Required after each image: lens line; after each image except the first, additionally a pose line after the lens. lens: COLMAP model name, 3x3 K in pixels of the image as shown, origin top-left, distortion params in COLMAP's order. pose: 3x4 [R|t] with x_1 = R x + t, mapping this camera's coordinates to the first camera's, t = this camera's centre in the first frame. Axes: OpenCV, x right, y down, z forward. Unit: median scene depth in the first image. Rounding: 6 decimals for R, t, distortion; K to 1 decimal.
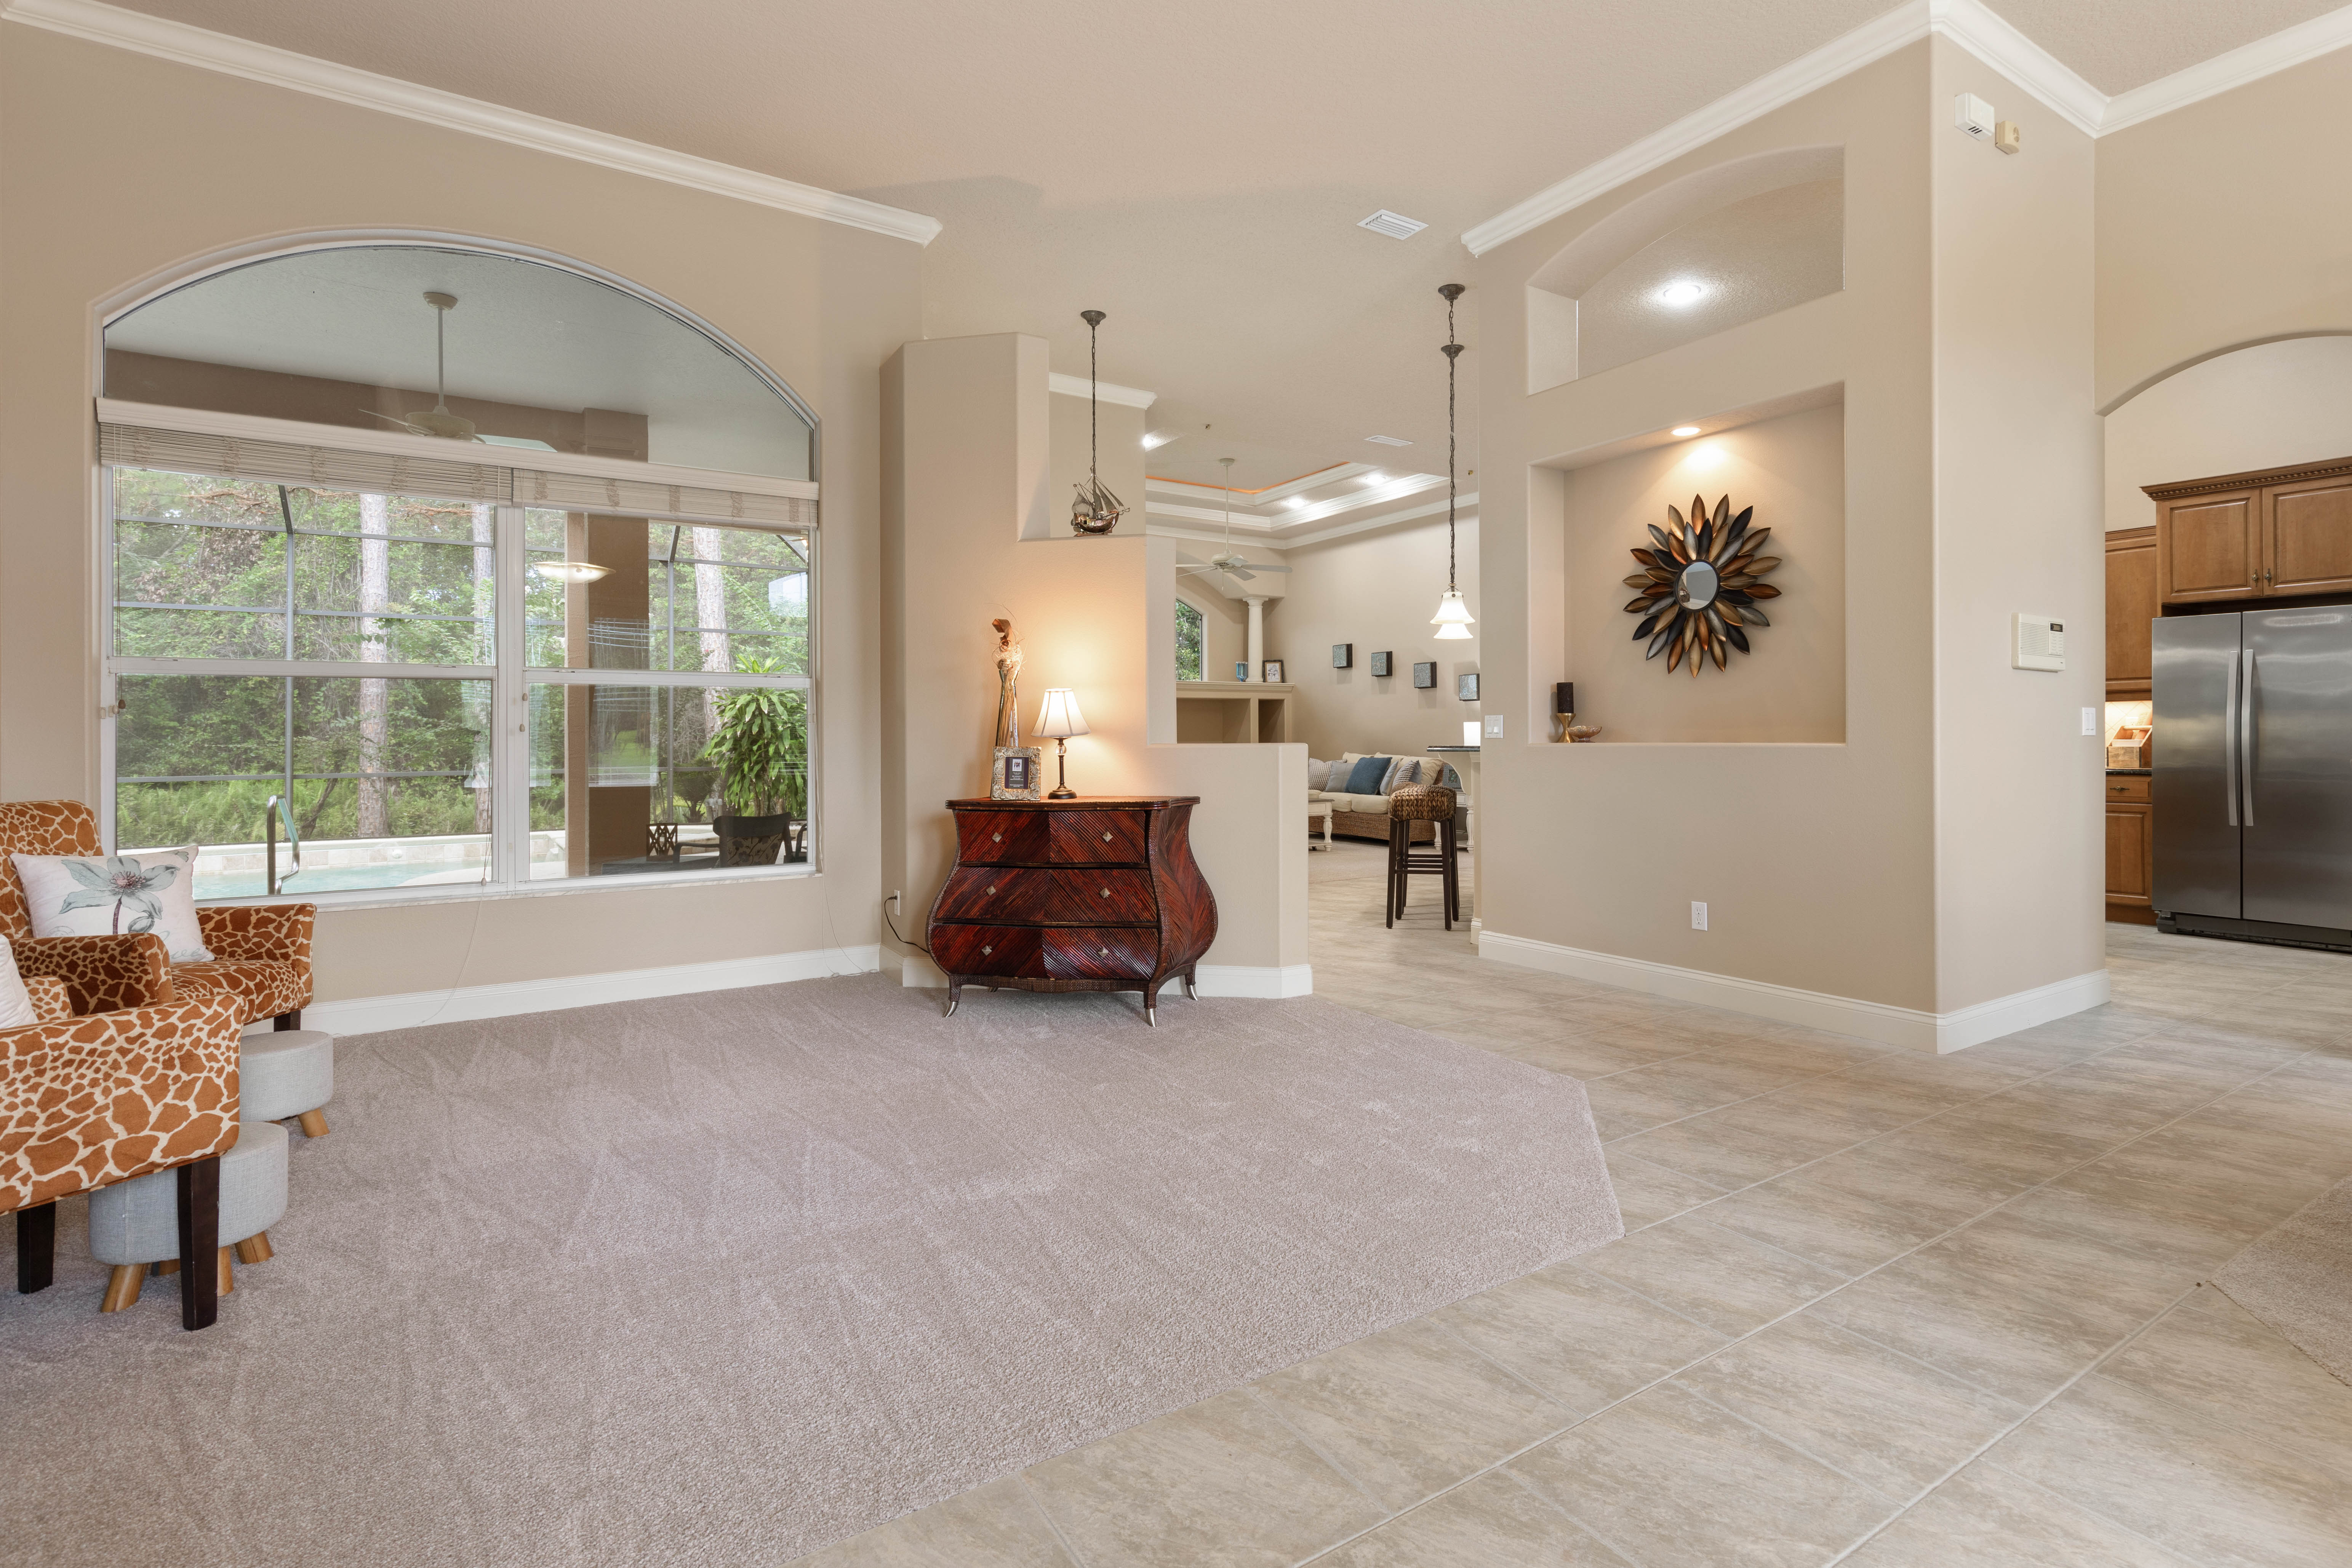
lens RADIAL K [[1135.9, 0, 1269.8], [0, 1135.9, 737.9], [0, 0, 1]] dist [0.014272, 0.000049]
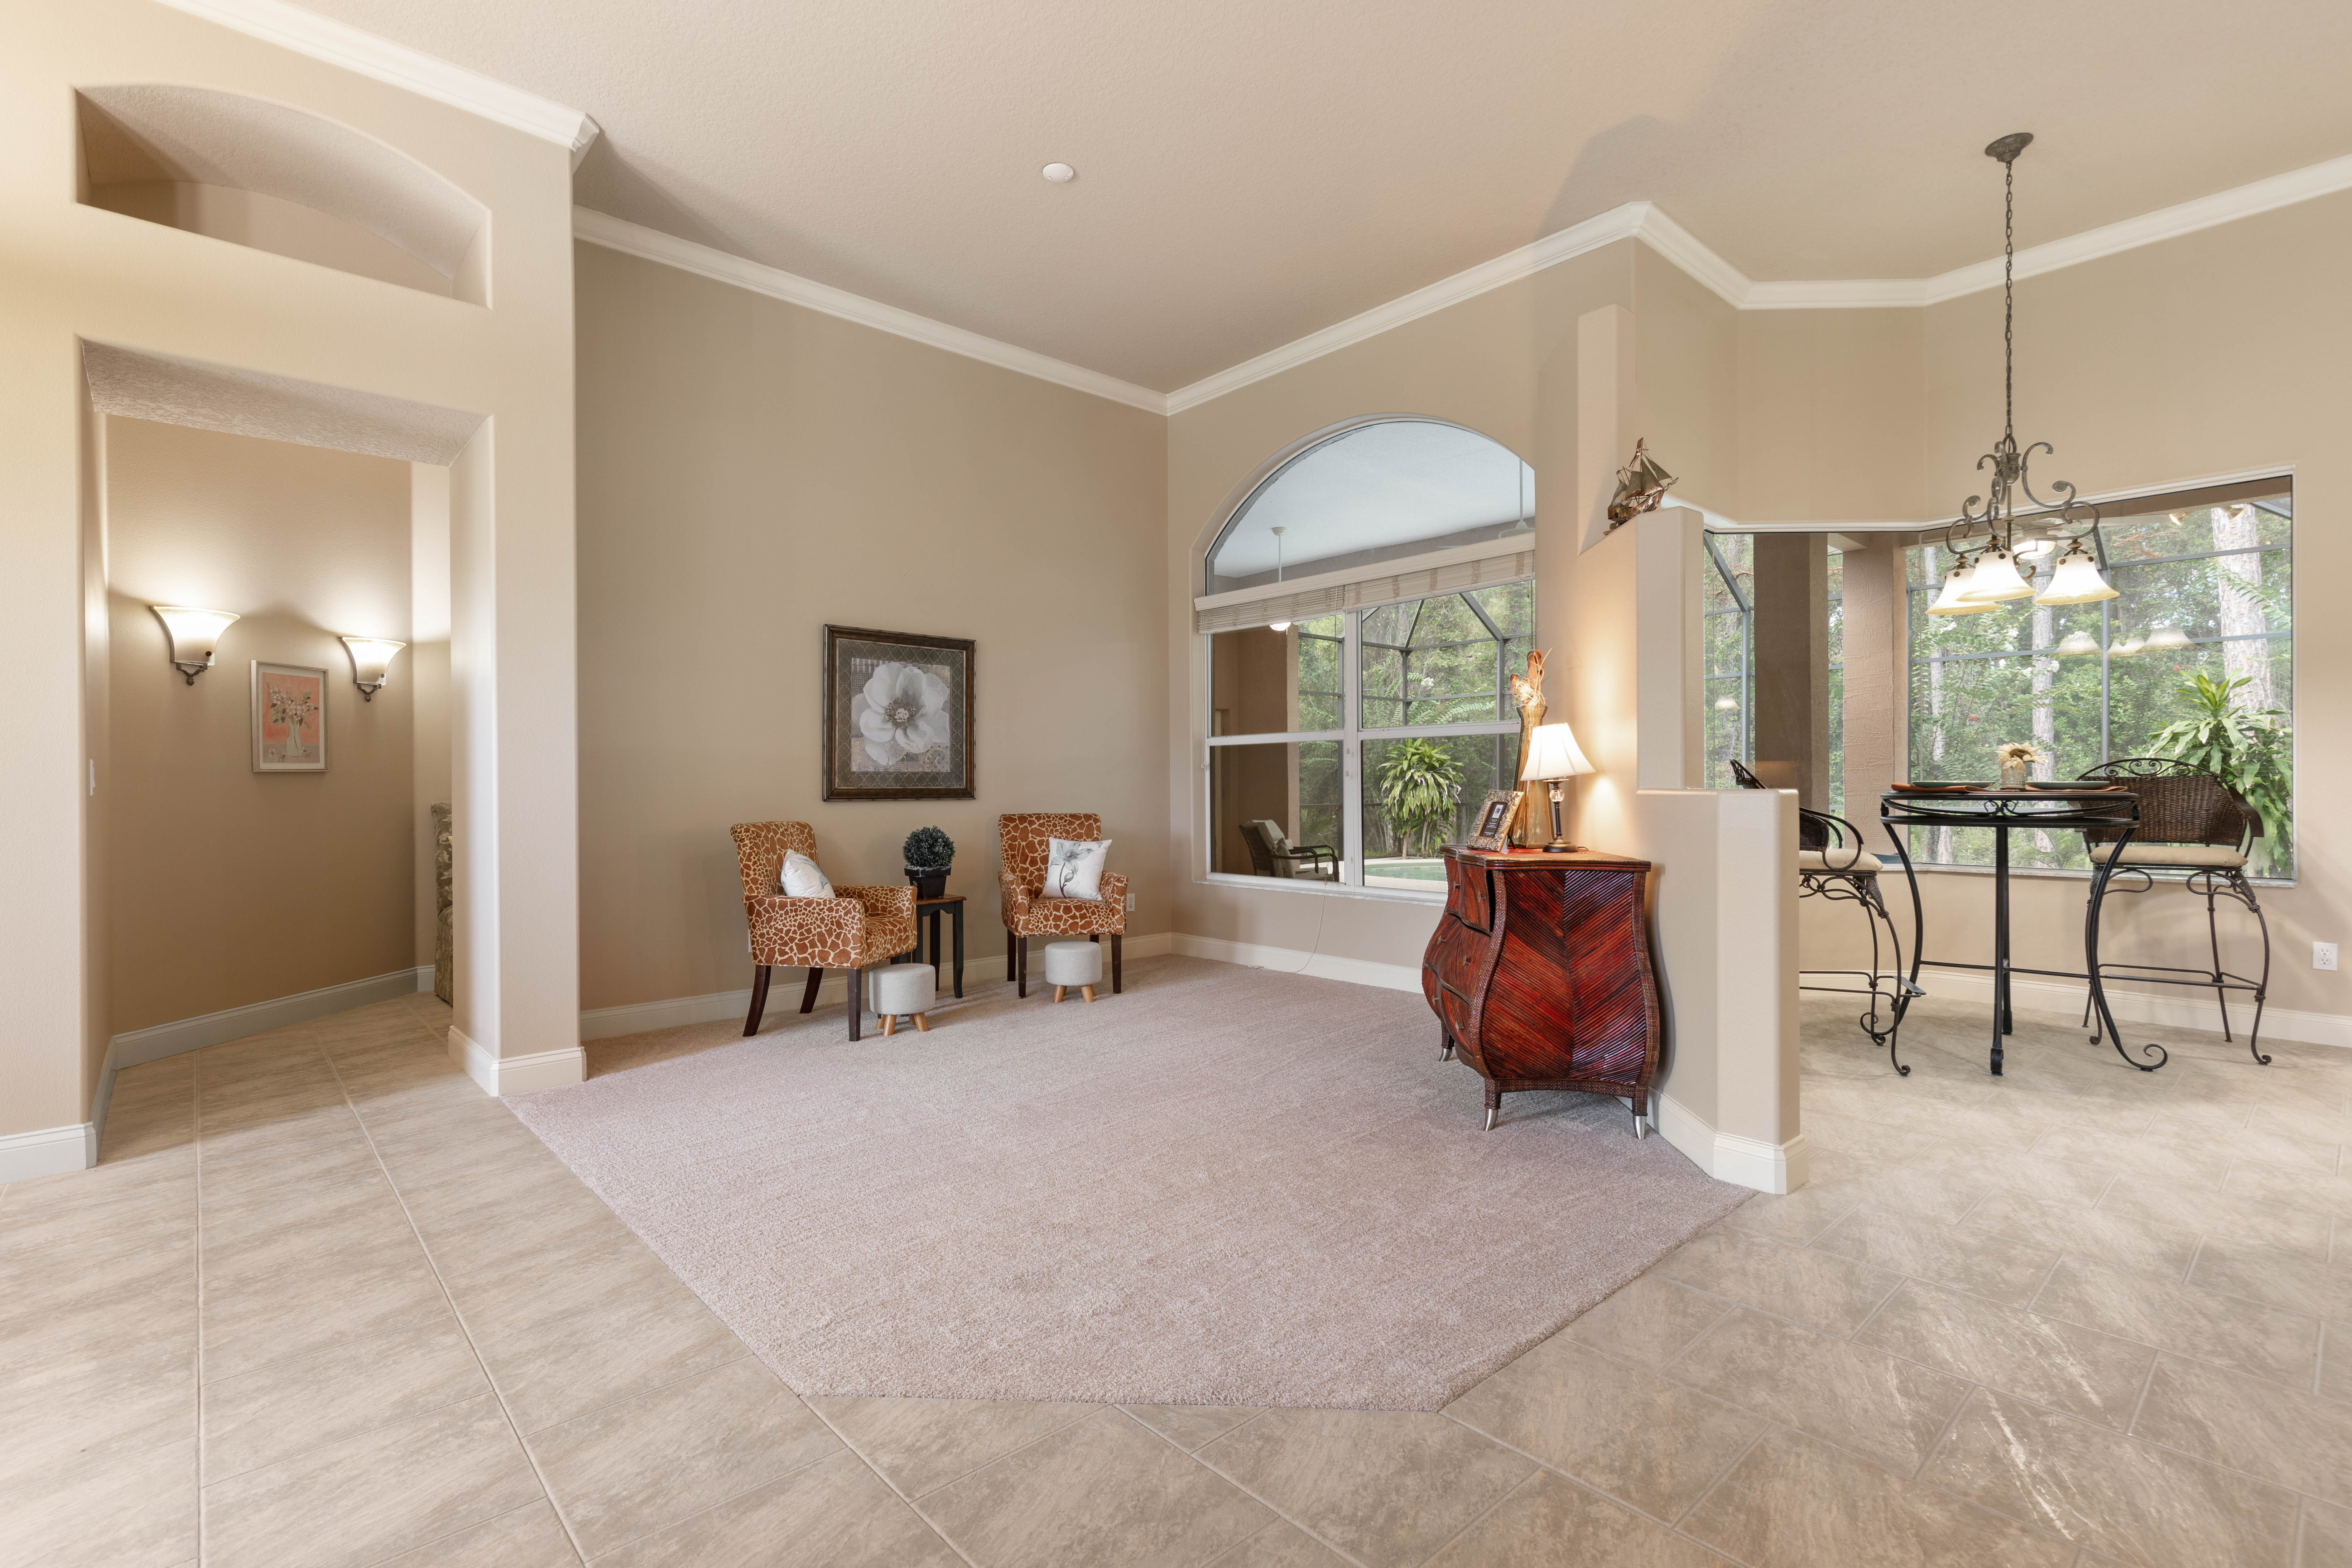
lens RADIAL K [[1076.6, 0, 1178.7], [0, 1076.6, 788.8], [0, 0, 1]] dist [0.007783, 0.000514]
pose [[0.139128, 0.007422, -0.990247, 1.230139], [0.008066, 0.999930, 0.008628, -0.007331], [0.990242, -0.009188, 0.139059, 1.281662]]
